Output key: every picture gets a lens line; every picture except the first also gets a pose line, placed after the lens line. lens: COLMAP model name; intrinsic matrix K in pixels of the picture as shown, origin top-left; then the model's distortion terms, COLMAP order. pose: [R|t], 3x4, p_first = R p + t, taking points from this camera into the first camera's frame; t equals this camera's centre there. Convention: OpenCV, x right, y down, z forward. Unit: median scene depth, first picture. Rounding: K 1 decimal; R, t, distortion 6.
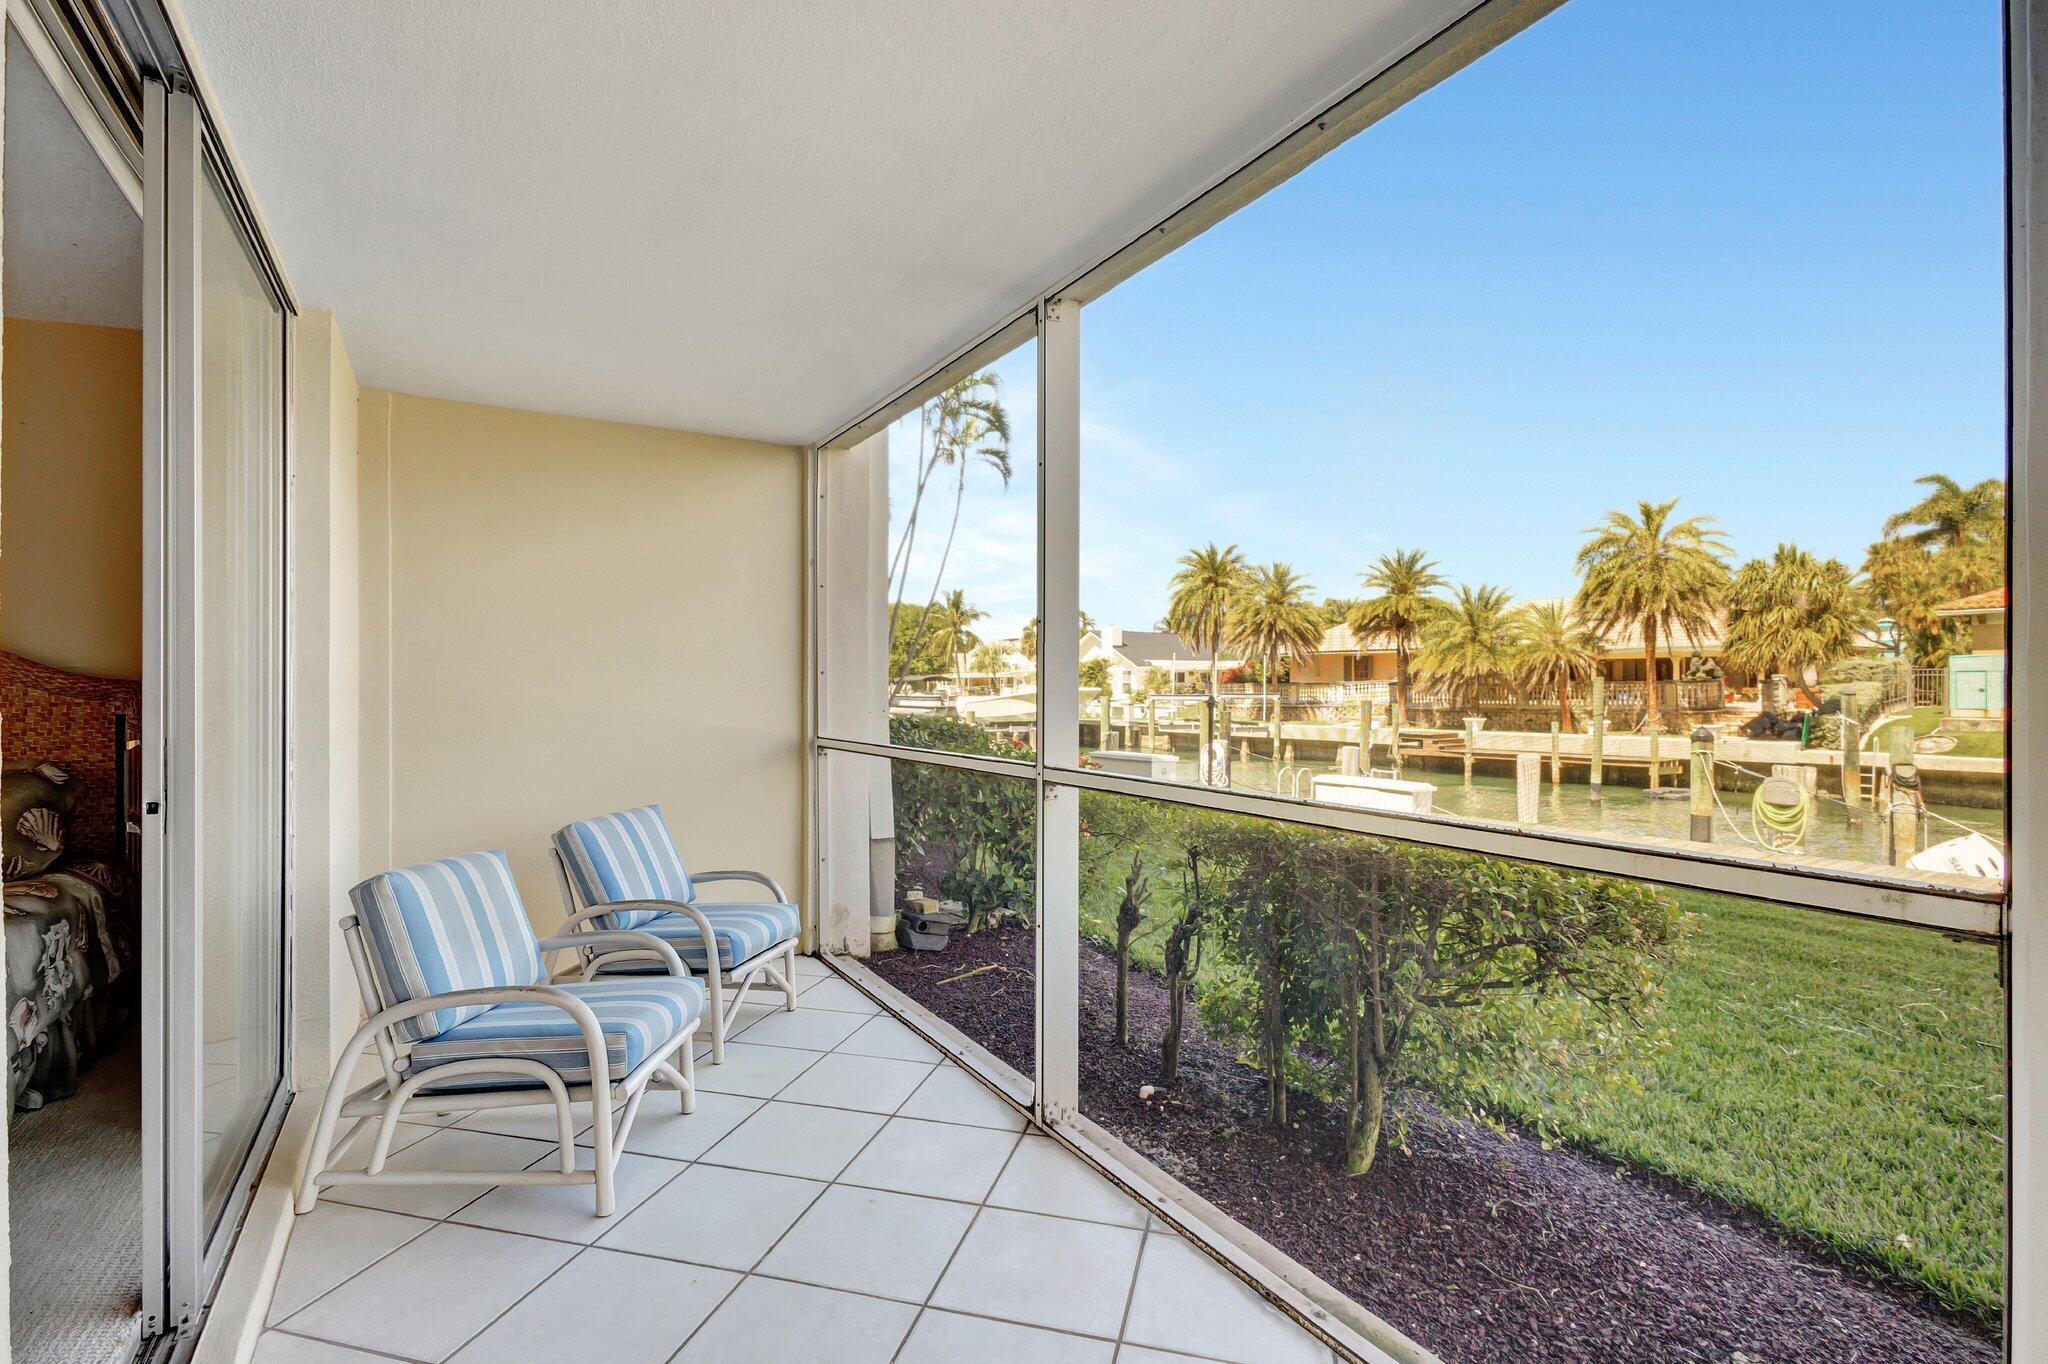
lens RADIAL K [[952.5, 0, 1038.9], [0, 952.5, 690.2], [0, 0, 1]] dist [0.011106, -0.001662]
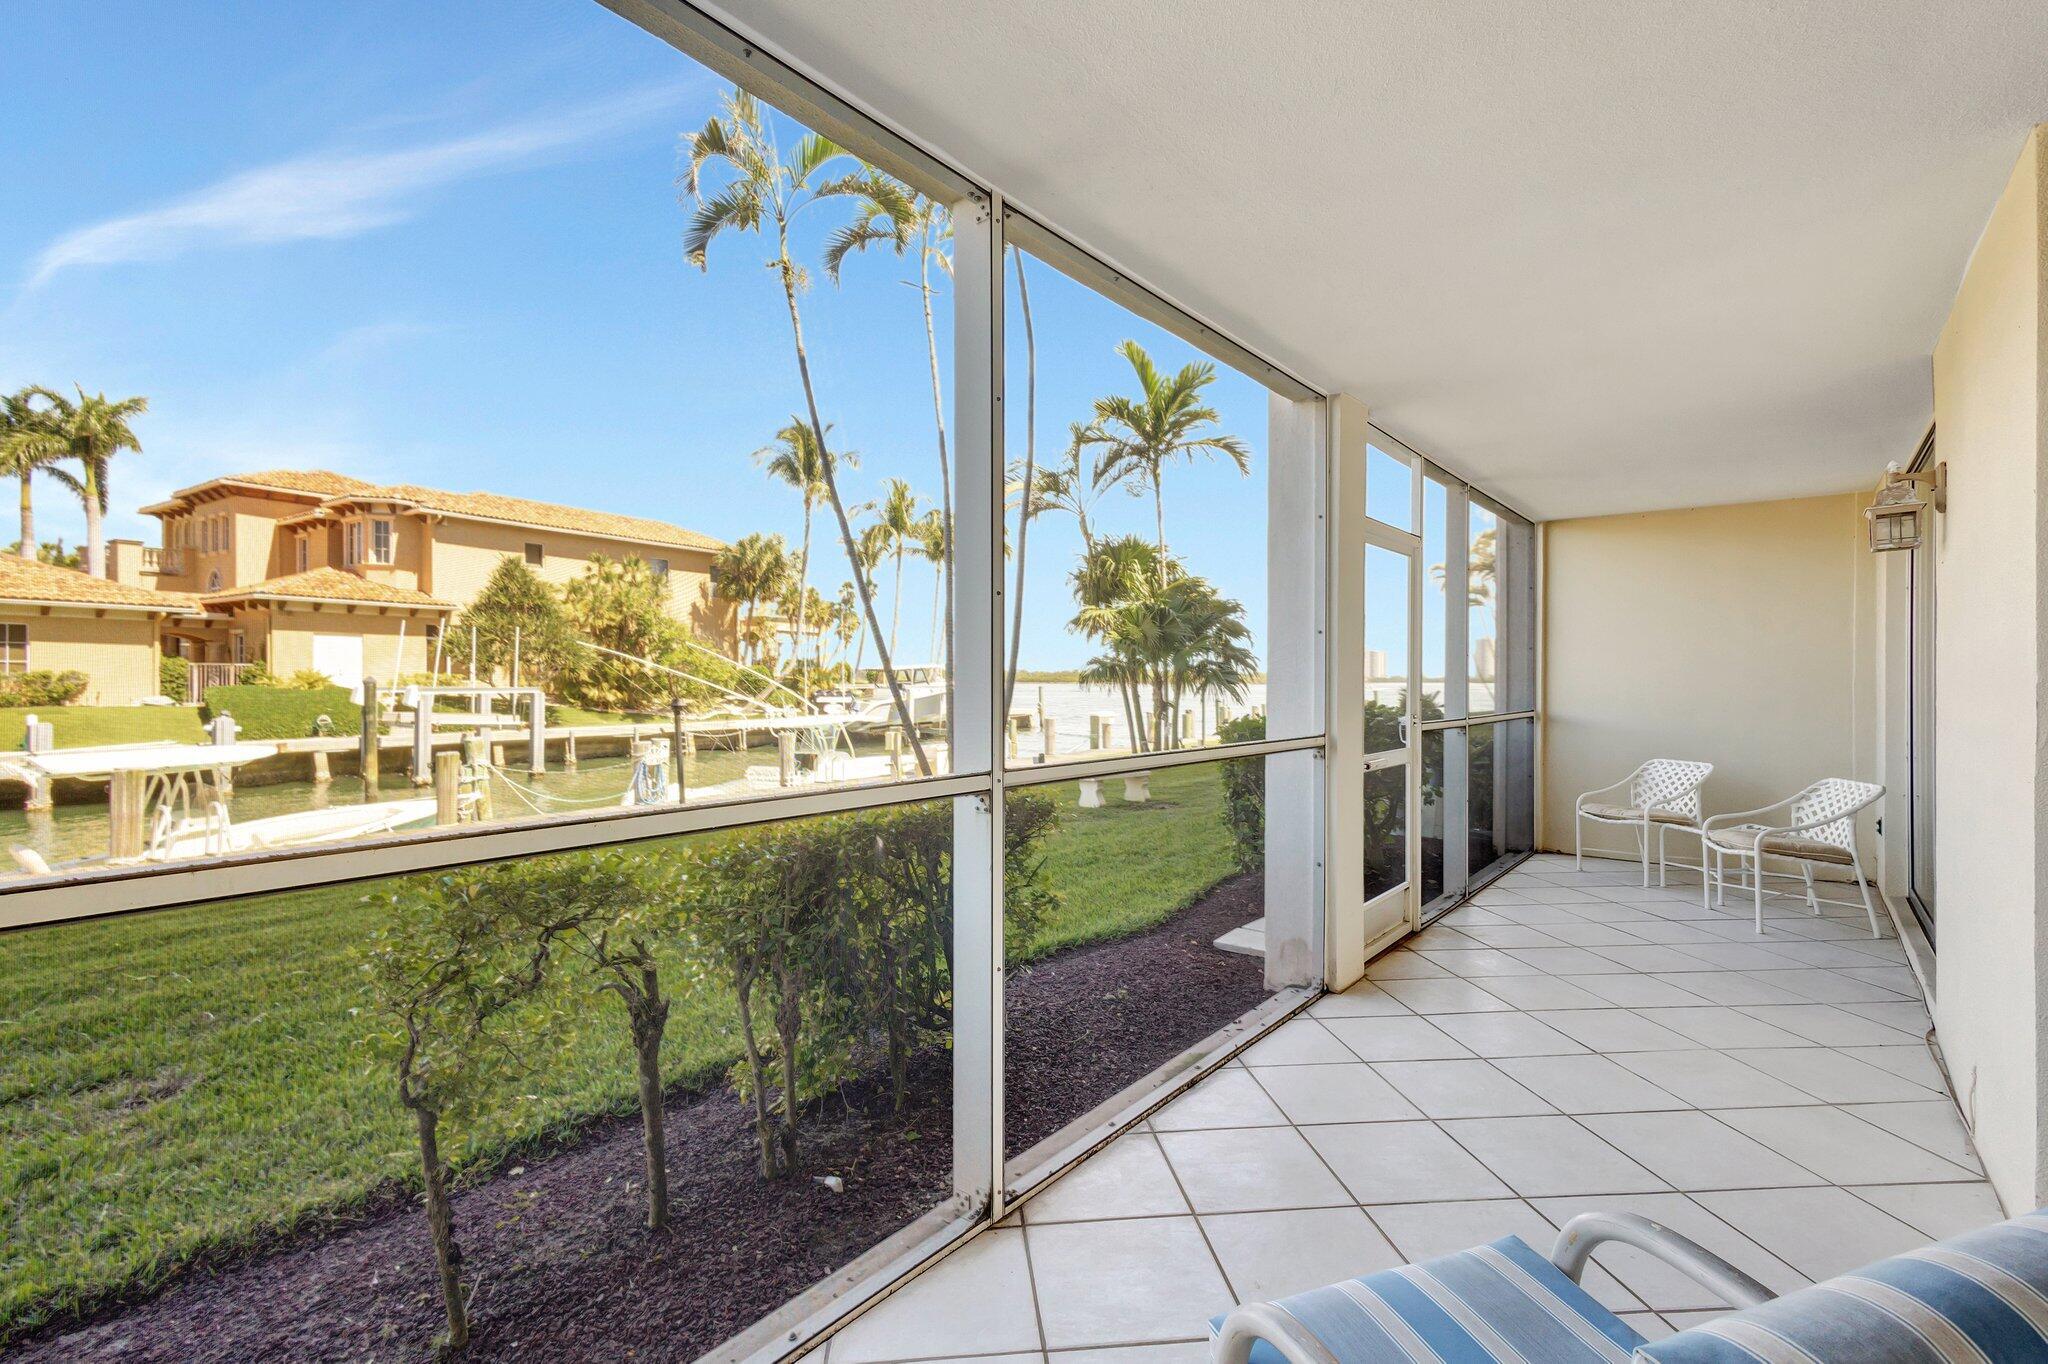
lens RADIAL K [[952.5, 0, 1012.1], [0, 952.5, 678.5], [0, 0, 1]] dist [0.011106, -0.001662]
pose [[-0.343239, 0.004020, 0.939239, -0.858533], [-0.001894, 0.999986, -0.004972, 0.005998], [-0.939246, -0.003486, -0.343227, 1.429367]]
